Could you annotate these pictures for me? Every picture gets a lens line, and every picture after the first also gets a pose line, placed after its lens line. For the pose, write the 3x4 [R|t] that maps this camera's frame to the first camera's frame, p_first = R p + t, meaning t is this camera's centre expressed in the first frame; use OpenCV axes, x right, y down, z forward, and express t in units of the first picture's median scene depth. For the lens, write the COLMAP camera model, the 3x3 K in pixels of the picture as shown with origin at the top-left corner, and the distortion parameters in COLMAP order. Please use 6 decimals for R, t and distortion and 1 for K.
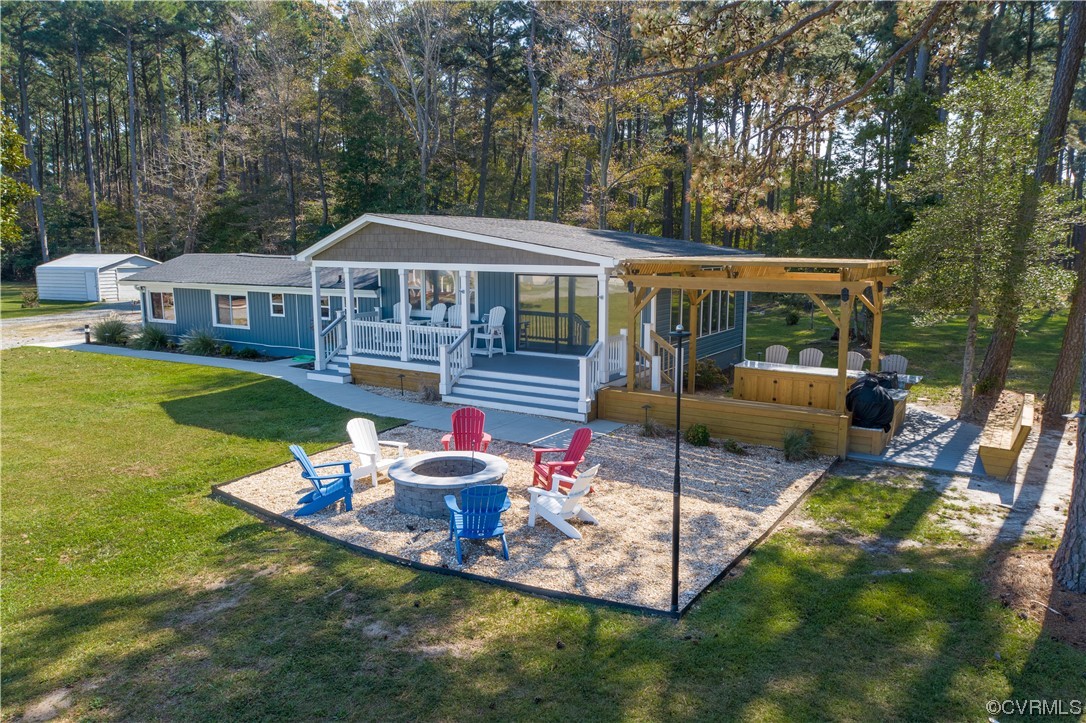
lens RADIAL K [[742.3, 0, 543.0], [0, 742.3, 361.5], [0, 0, 1]] dist [0.005964, 0.004176]
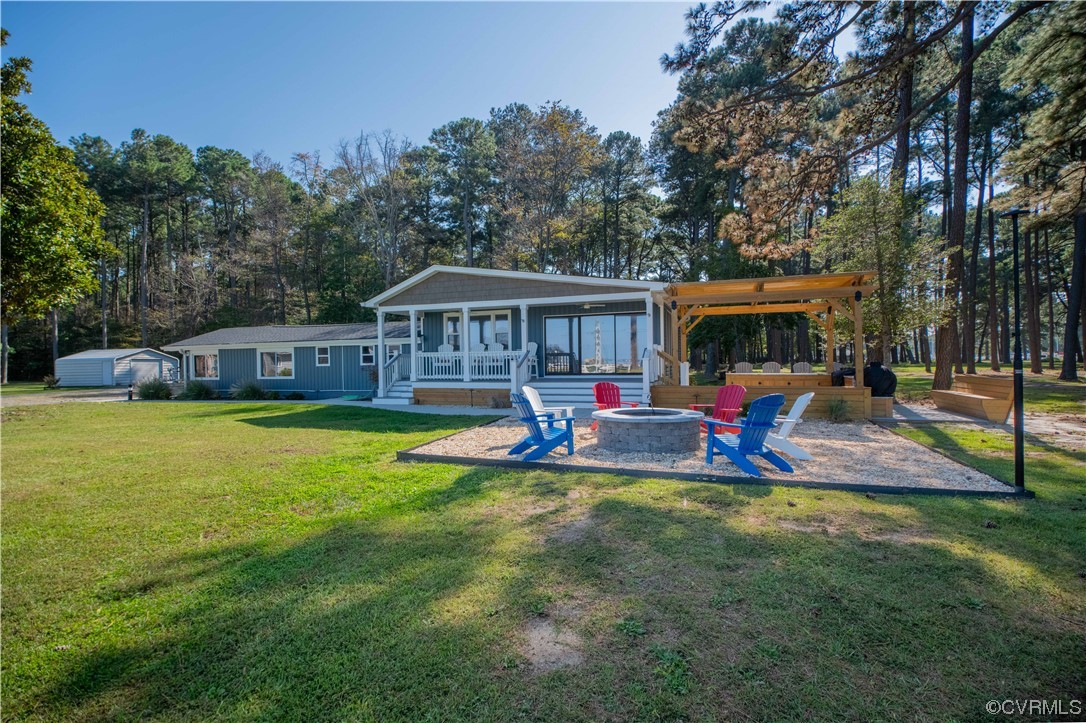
lens RADIAL K [[491.3, 0, 543.0], [0, 491.3, 361.5], [0, 0, 1]] dist [-0.000324, -0.000165]
pose [[0.975510, -0.010685, 0.219694, -0.221261], [0.044951, 0.987423, -0.151574, 0.087061], [-0.215312, 0.157737, 0.963722, 0.170515]]
